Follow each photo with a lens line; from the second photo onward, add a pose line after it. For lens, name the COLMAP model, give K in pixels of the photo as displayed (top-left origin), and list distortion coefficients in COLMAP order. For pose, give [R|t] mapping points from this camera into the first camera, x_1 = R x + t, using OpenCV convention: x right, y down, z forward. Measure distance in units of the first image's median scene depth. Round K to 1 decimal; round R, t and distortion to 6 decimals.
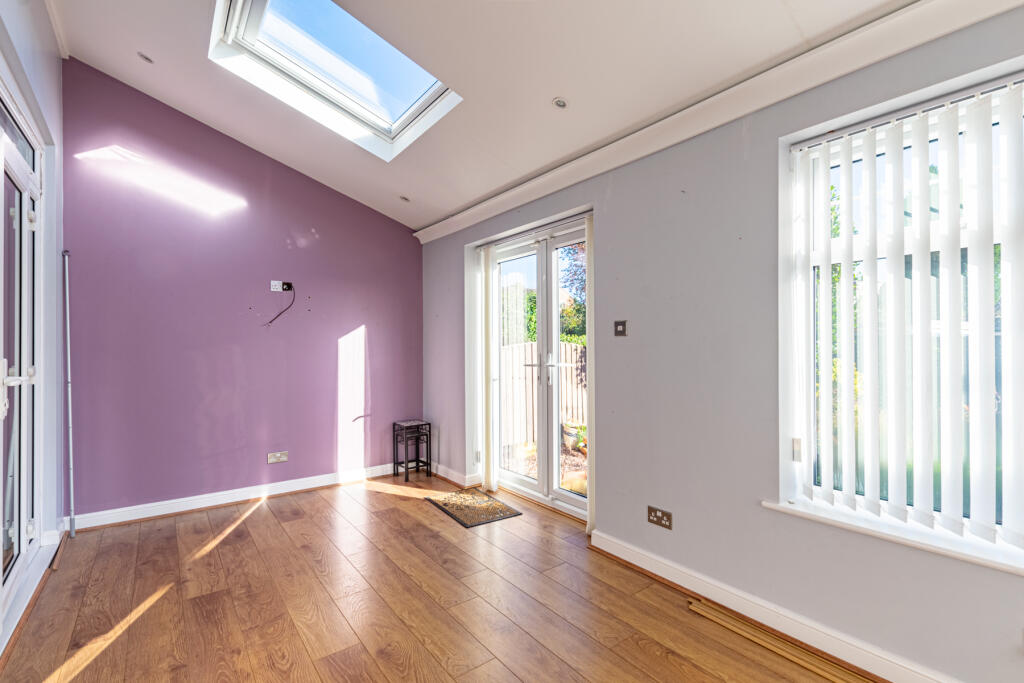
lens RADIAL K [[472.5, 0, 518.5], [0, 472.5, 345.4], [0, 0, 1]] dist [0.012964, -0.000699]
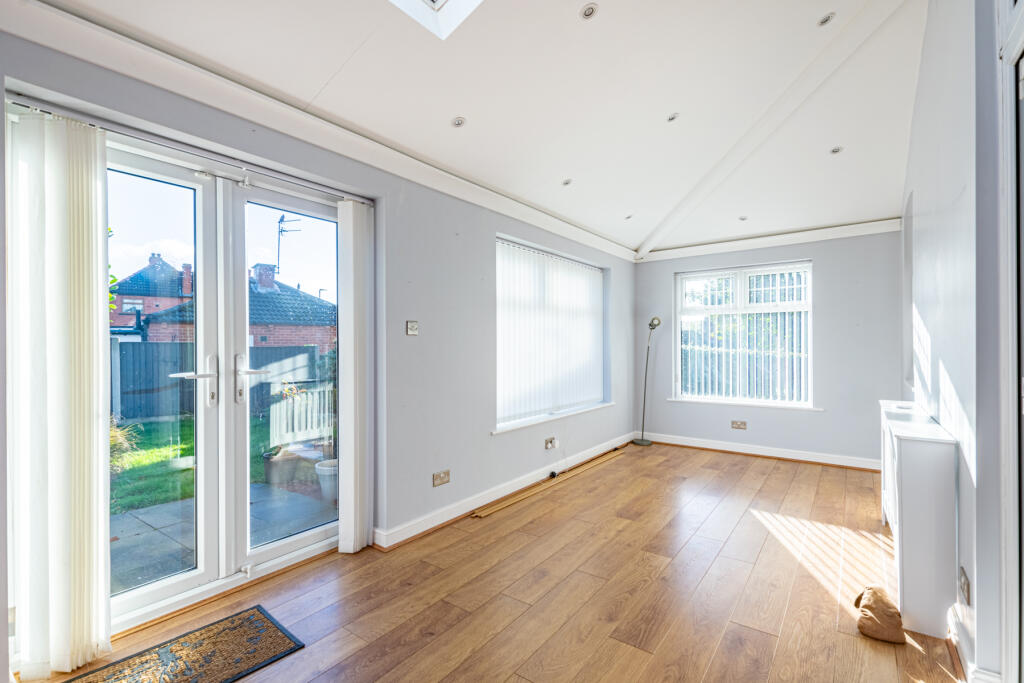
lens RADIAL K [[472.5, 0, 518.5], [0, 472.5, 345.4], [0, 0, 1]] dist [0.012964, -0.000699]
pose [[-0.301410, 0.005631, 0.953478, -1.074775], [0.003498, 0.999982, -0.004799, 0.012180], [-0.953488, 0.001889, -0.301425, 1.291848]]
